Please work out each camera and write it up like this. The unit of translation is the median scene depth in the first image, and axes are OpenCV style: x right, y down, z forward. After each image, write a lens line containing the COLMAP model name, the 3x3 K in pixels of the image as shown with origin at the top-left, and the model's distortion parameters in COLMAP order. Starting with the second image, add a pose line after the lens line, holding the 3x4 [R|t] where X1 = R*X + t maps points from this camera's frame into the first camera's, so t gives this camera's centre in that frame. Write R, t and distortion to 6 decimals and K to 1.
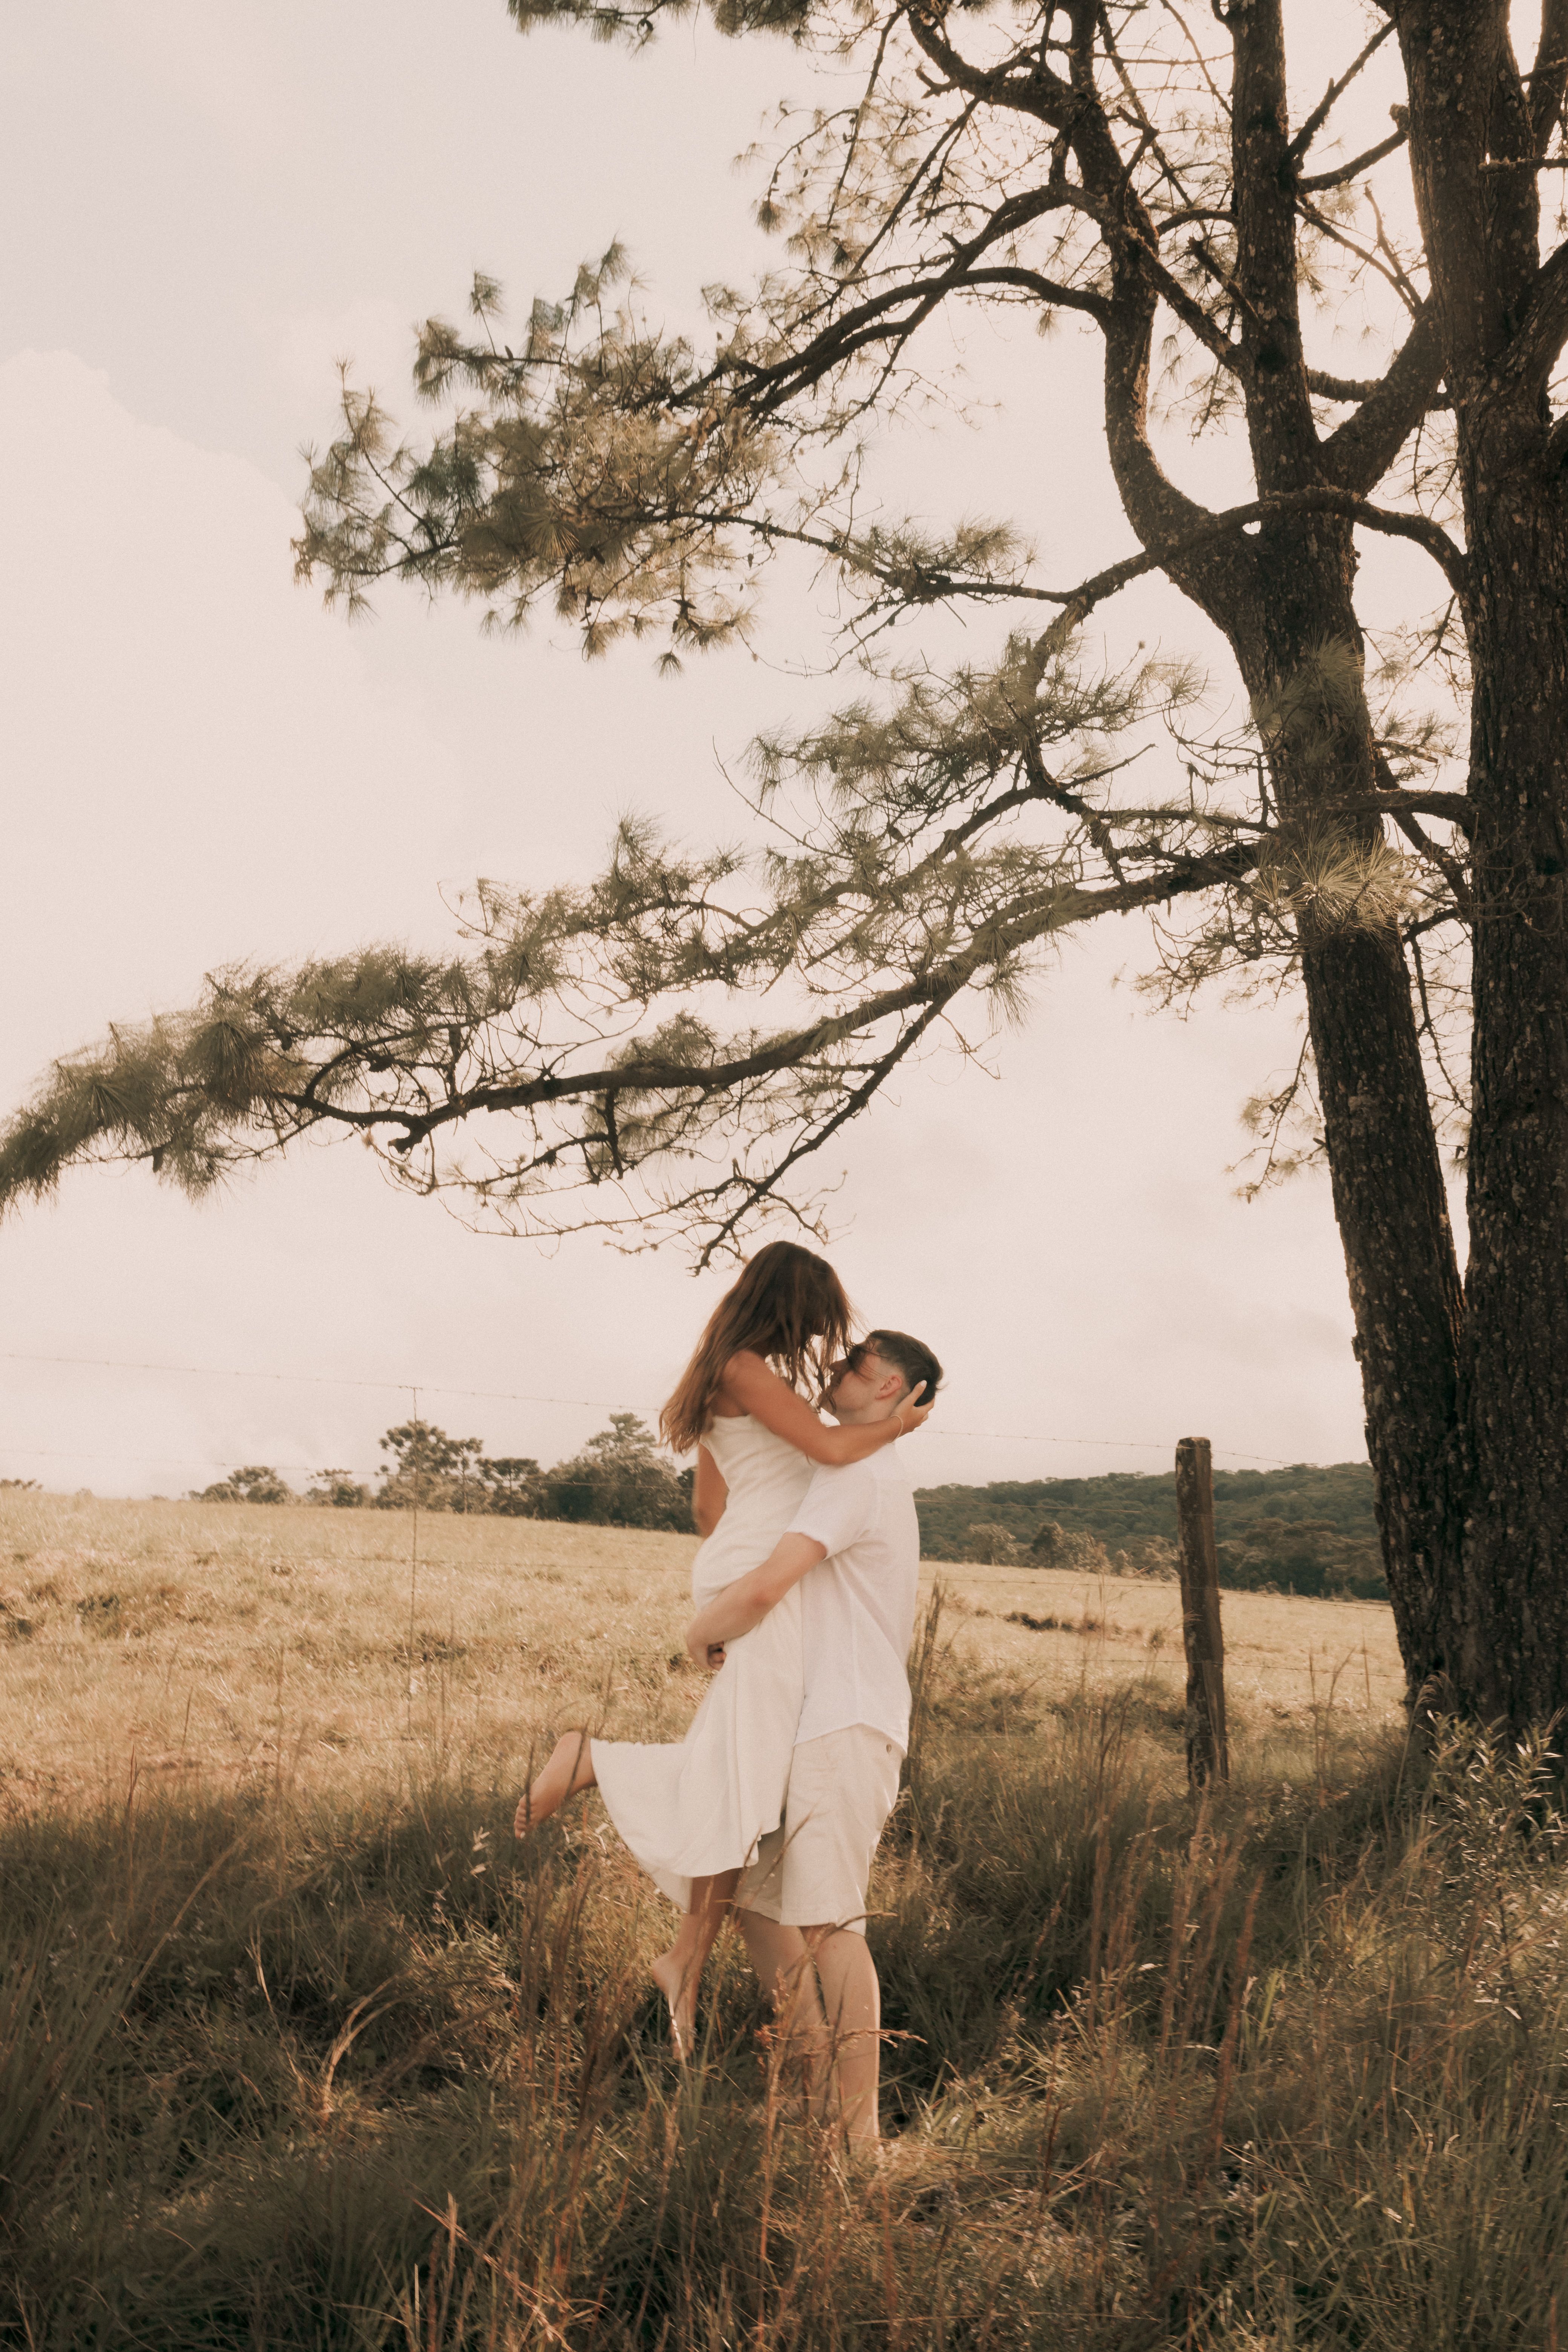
lens RADIAL K [[2161.7, 0, 784.0], [0, 2161.7, 1176.0], [0, 0, 1]] dist [-0.004454, -0.014485]
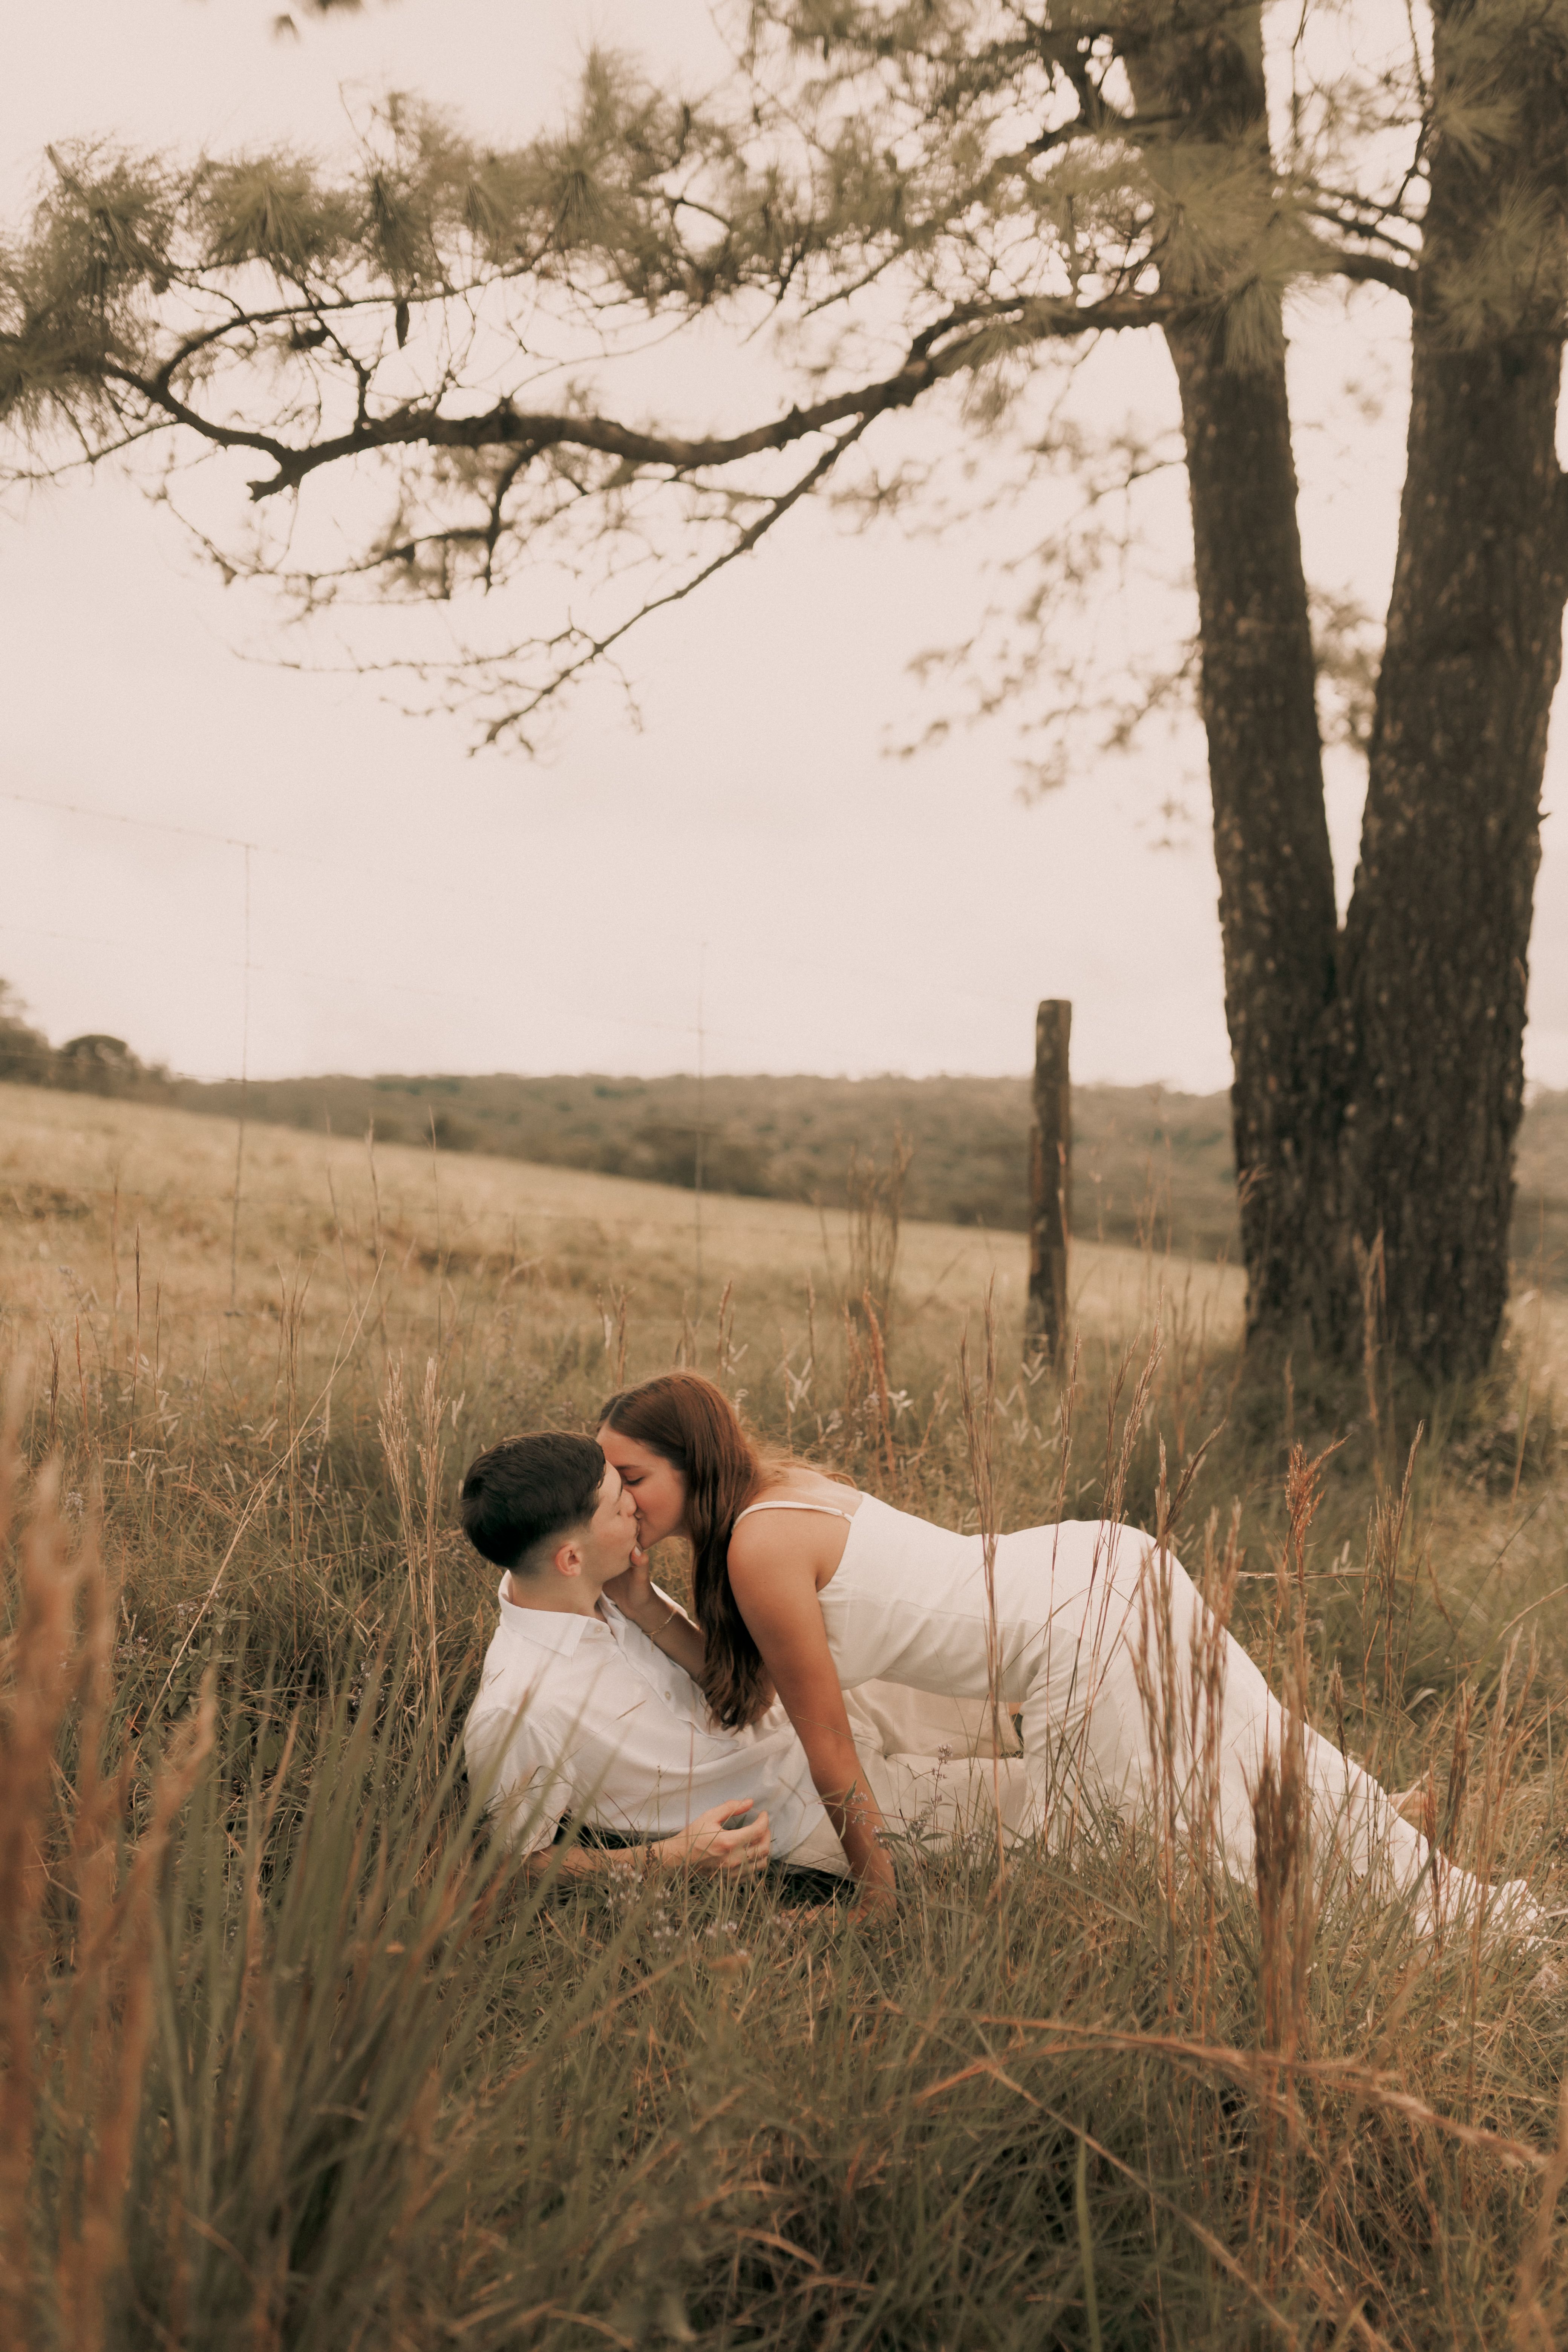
lens RADIAL K [[2161.7, 0, 784.0], [0, 2161.7, 1176.0], [0, 0, 1]] dist [-0.004454, -0.014485]
pose [[0.960516, 0.040435, 0.275271, -0.154853], [-0.091789, 0.980043, 0.176322, 0.049952], [-0.262648, -0.194627, 0.945059, 0.201086]]
